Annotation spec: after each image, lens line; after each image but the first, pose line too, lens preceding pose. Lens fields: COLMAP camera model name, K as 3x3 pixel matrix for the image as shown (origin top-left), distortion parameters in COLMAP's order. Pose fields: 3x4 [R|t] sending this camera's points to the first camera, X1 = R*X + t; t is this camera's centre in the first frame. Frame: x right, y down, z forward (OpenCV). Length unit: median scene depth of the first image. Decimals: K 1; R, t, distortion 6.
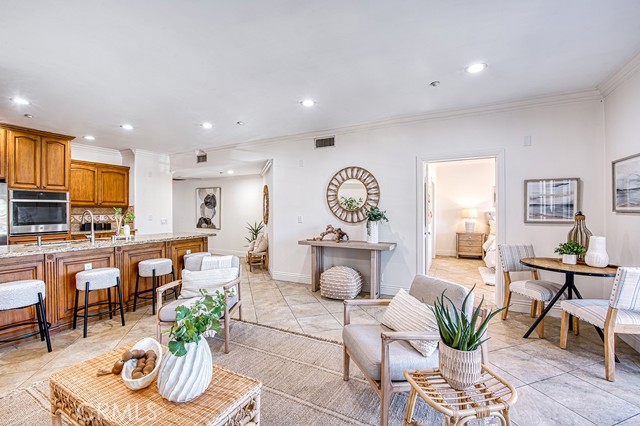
lens RADIAL K [[274.4, 0, 318.6], [0, 274.4, 214.5], [0, 0, 1]] dist [-0.018834, -0.000466]
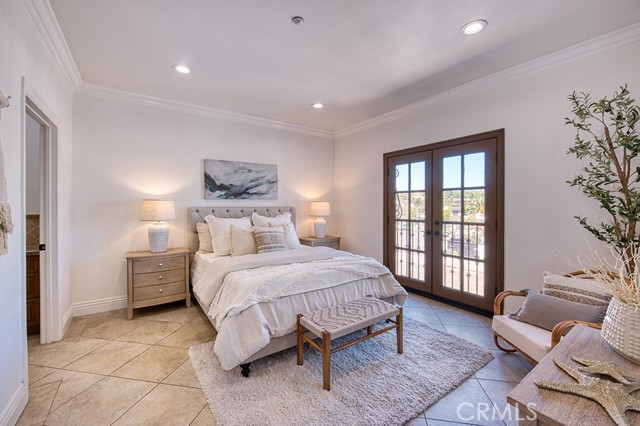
lens RADIAL K [[274.4, 0, 319.4], [0, 274.4, 208.7], [0, 0, 1]] dist [-0.018834, -0.000466]
pose [[0.479074, -0.007765, 0.877740, 0.282112], [0.008054, 0.999958, 0.004450, -0.007046], [-0.877738, 0.004937, 0.479116, 0.544040]]
